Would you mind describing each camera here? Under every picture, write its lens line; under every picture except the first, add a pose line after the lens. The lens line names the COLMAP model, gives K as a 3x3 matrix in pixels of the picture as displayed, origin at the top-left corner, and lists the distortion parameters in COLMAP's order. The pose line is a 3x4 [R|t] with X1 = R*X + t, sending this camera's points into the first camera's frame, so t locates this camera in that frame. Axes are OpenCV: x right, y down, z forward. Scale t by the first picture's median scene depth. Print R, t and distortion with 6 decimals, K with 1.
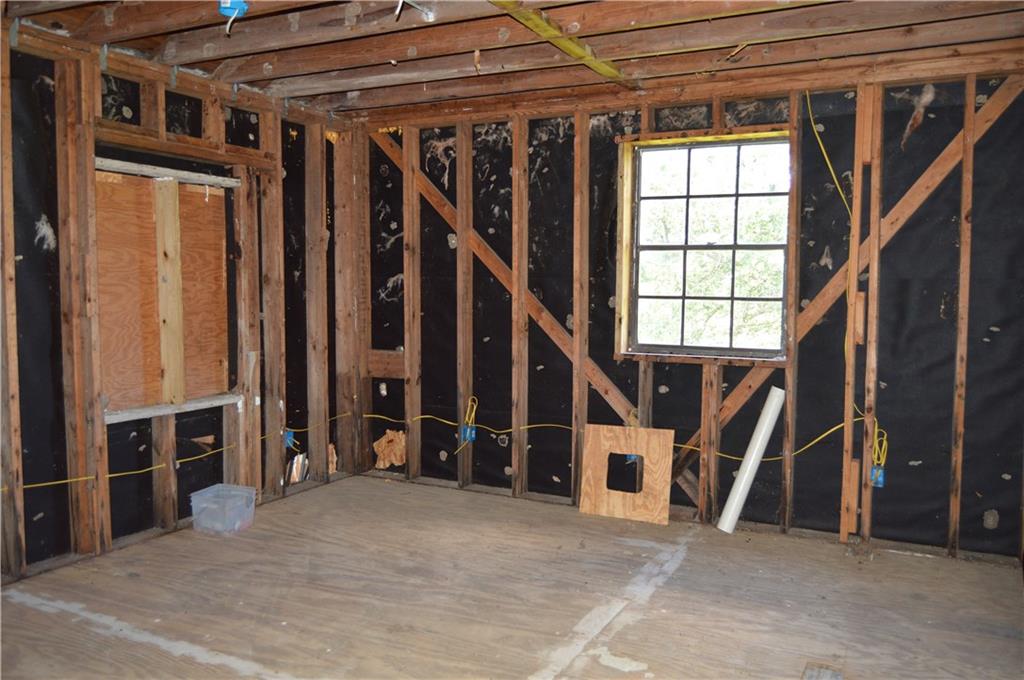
lens RADIAL K [[820.4, 0, 514.2], [0, 820.4, 340.2], [0, 0, 1]] dist [-0.011666, 0.020668]
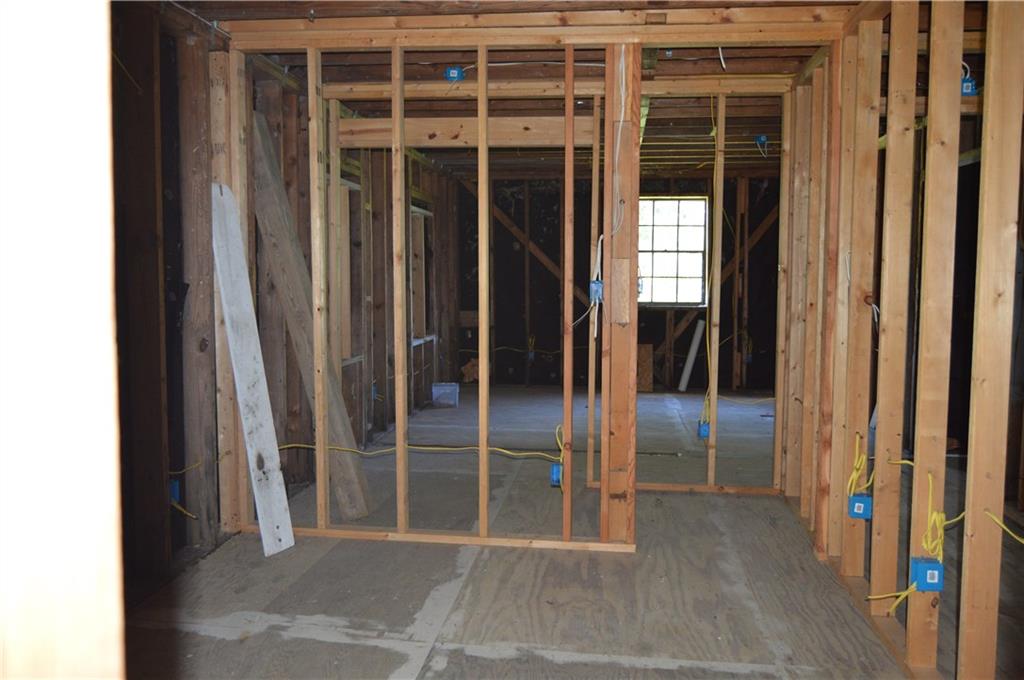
lens RADIAL K [[820.4, 0, 509.9], [0, 820.4, 337.9], [0, 0, 1]] dist [-0.011666, 0.020668]
pose [[0.934565, -0.034970, 0.354071, -0.825914], [0.030917, 0.999376, 0.017100, 0.050735], [-0.354448, -0.005035, 0.935062, -0.725366]]
